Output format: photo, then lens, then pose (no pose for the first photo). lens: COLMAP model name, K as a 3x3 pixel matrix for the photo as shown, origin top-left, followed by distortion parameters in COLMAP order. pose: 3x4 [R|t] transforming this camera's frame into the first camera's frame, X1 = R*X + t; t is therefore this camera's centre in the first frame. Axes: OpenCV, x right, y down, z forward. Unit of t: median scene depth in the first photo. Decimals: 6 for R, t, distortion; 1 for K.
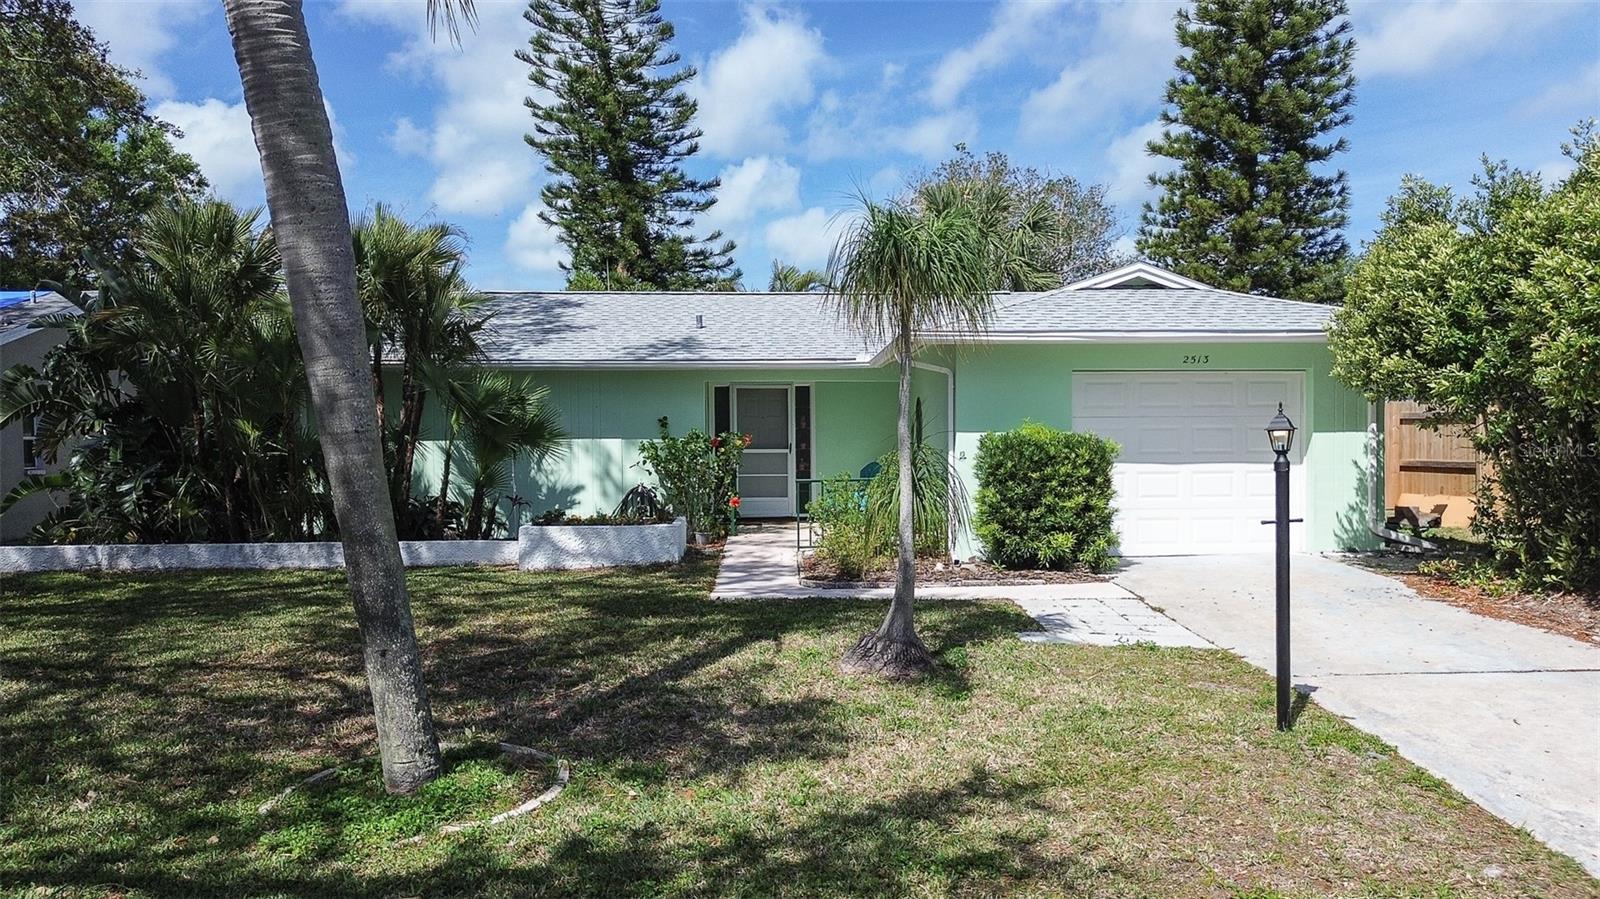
lens RADIAL K [[1133.8, 0, 799.9], [0, 1133.8, 449.4], [0, 0, 1]] dist [0.003678, -0.000388]
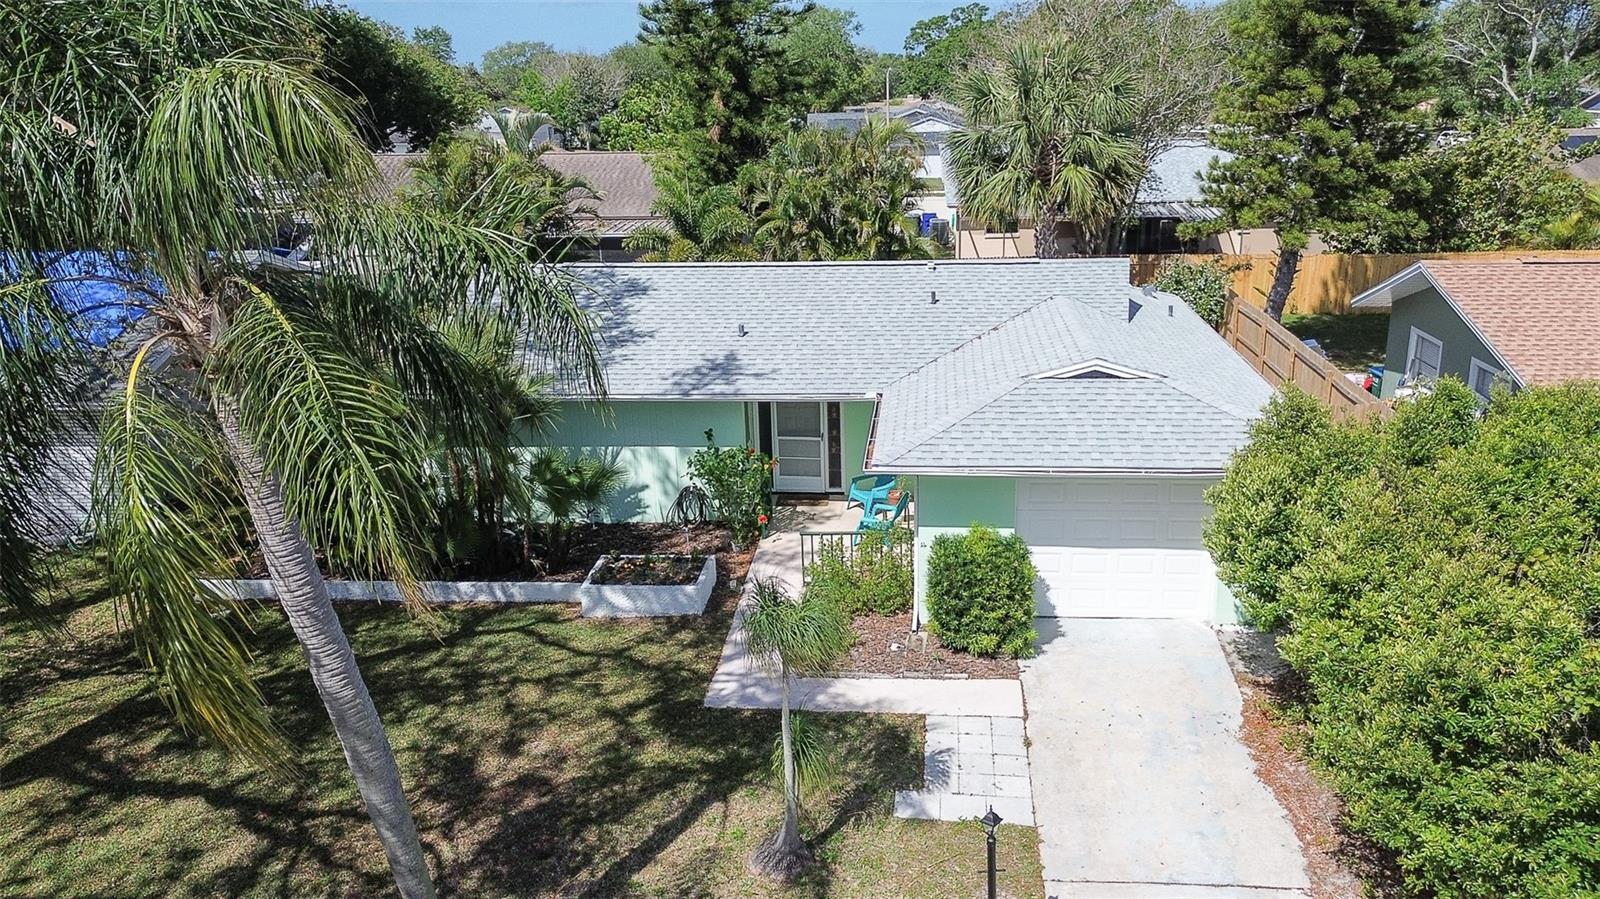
lens RADIAL K [[1133.8, 0, 801.5], [0, 1133.8, 449.6], [0, 0, 1]] dist [0.003678, -0.000388]
pose [[0.989403, 0.015872, -0.144327, 0.149335], [0.029588, 0.951110, 0.307433, -0.376429], [0.142150, -0.308445, 0.940561, -0.114736]]
